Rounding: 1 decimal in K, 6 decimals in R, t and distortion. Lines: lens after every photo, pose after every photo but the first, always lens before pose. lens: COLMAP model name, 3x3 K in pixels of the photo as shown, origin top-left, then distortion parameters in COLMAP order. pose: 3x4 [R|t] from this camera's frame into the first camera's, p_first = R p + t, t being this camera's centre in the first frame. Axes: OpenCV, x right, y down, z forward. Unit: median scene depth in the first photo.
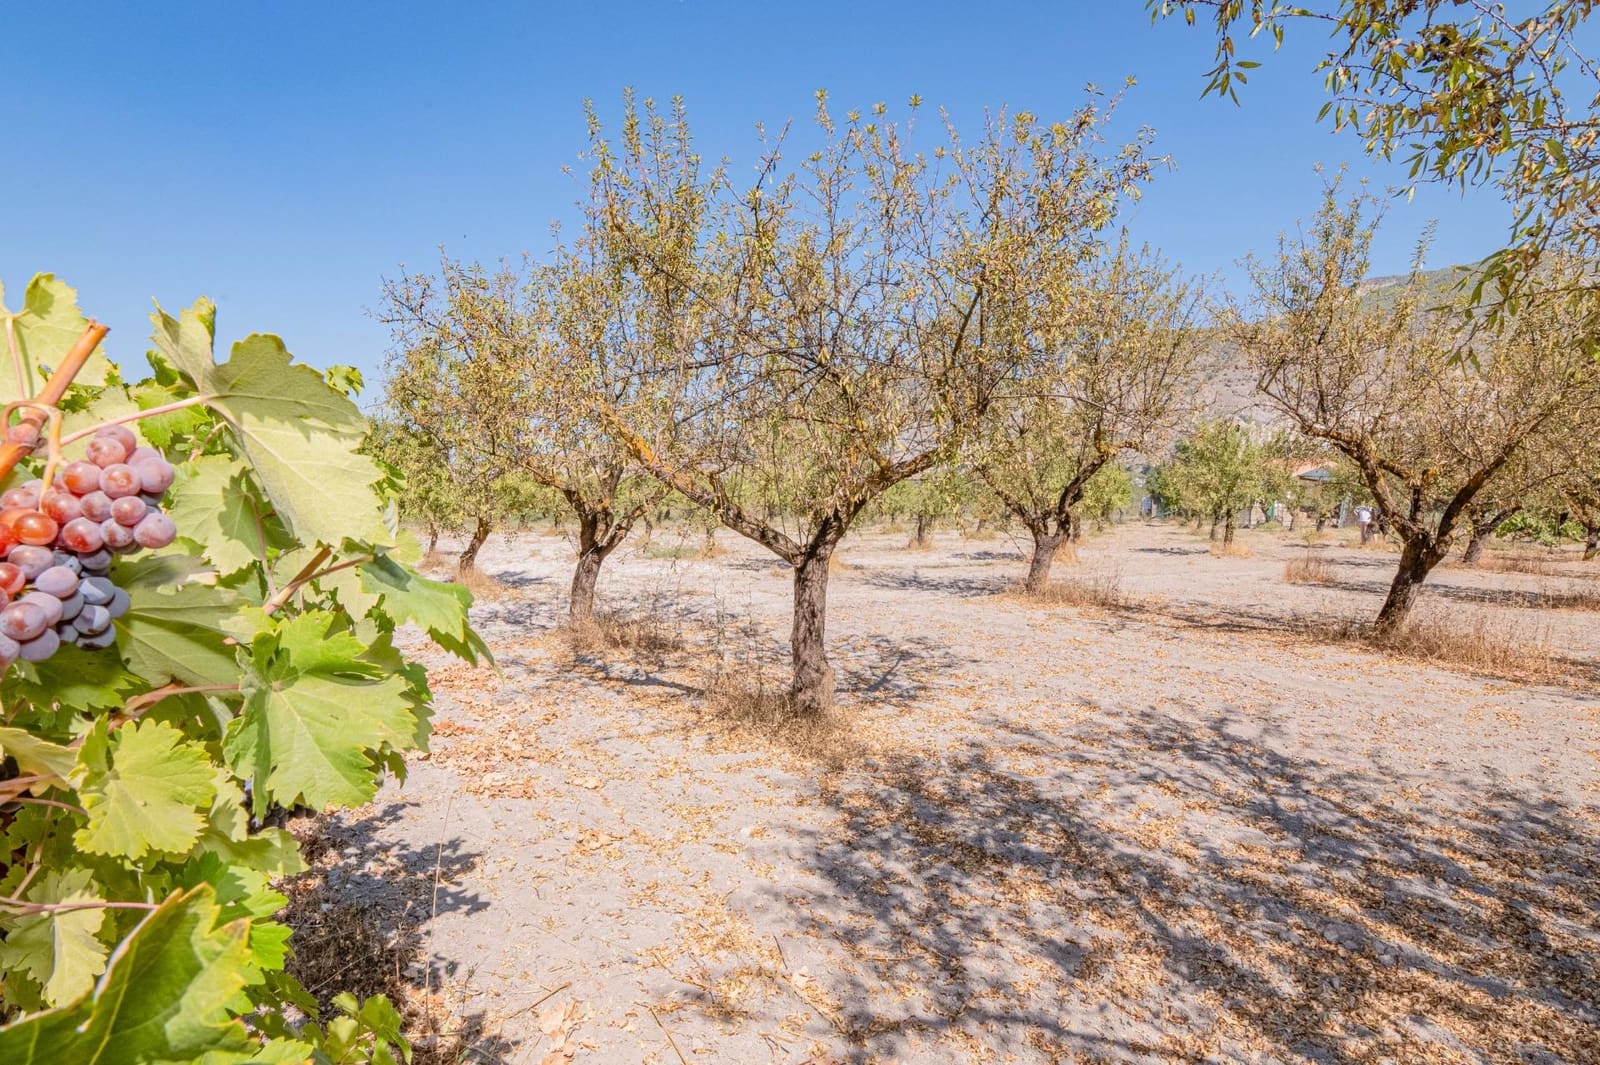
lens RADIAL K [[653.8, 0, 798.2], [0, 653.8, 552.7], [0, 0, 1]] dist [0.000630, 0.000441]
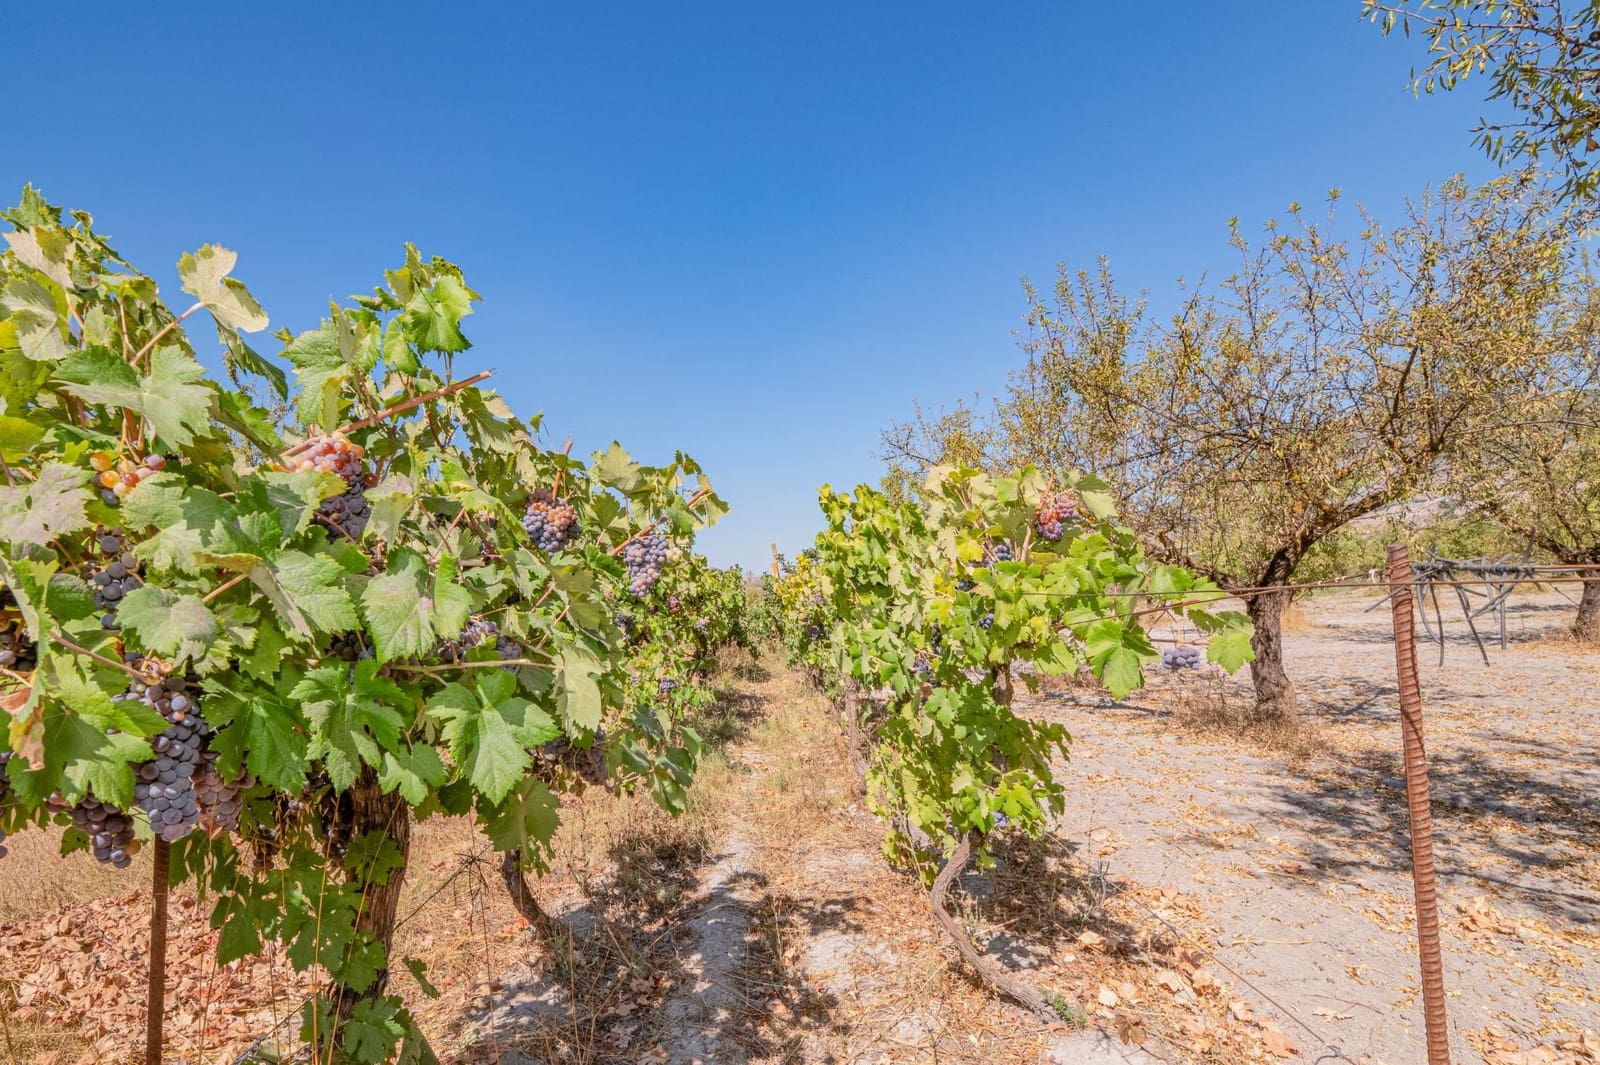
lens RADIAL K [[653.8, 0, 798.2], [0, 653.8, 552.7], [0, 0, 1]] dist [0.000630, 0.000441]
pose [[0.818870, -0.088249, -0.567155, 0.010969], [0.004989, 0.989167, -0.146712, 0.111548], [0.573958, 0.117308, 0.810439, -0.493884]]
